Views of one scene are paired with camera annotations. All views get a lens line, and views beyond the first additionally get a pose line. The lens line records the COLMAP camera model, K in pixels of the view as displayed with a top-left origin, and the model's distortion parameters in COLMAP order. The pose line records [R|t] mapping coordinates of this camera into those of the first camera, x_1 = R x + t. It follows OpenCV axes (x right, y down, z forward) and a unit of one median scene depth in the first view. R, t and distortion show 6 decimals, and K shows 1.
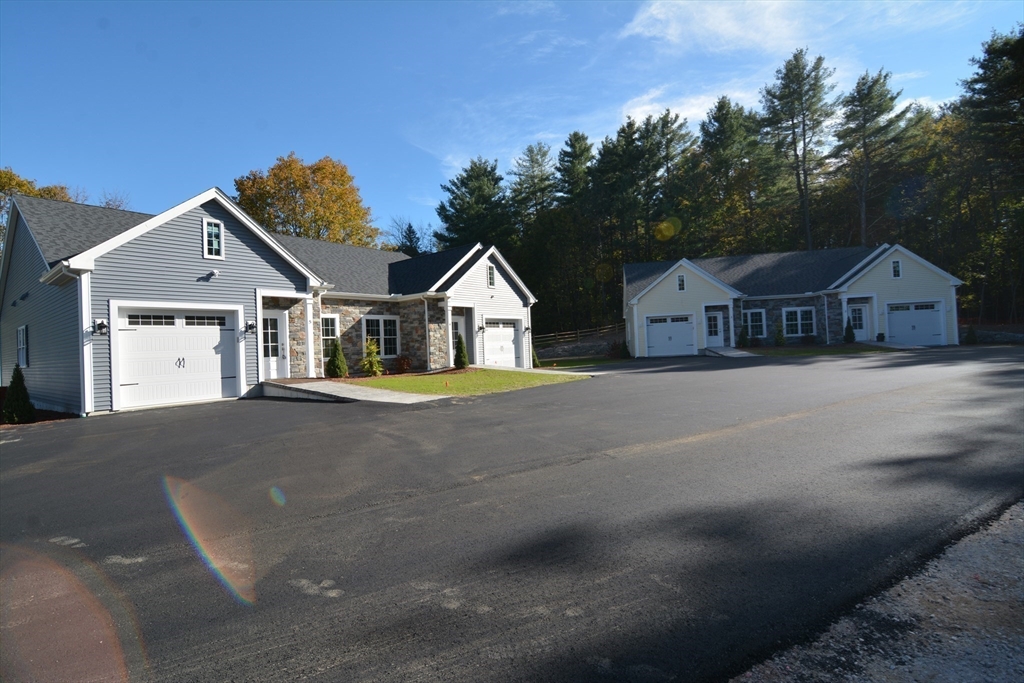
lens RADIAL K [[492.8, 0, 512.0], [0, 492.8, 341.5], [0, 0, 1]] dist [-0.015523, -0.000476]
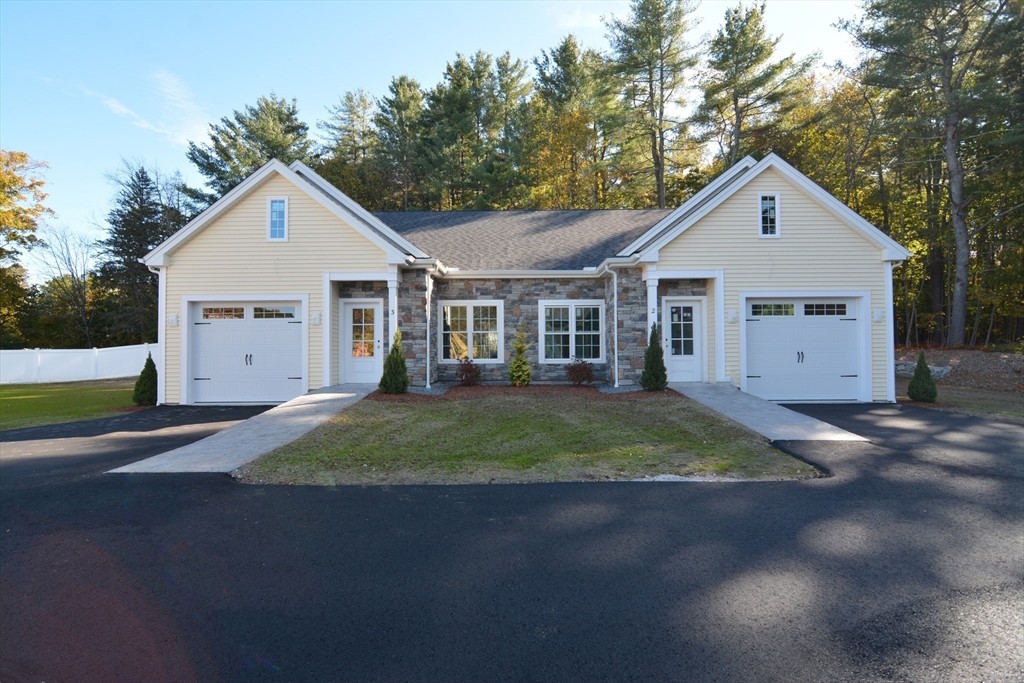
lens RADIAL K [[492.8, 0, 512.0], [0, 492.8, 341.5], [0, 0, 1]] dist [-0.015523, -0.000476]
pose [[0.980145, 0.041004, 0.193995, 0.441574], [-0.040023, 0.999158, -0.008976, -0.024961], [-0.194200, 0.001034, 0.980962, 0.561985]]
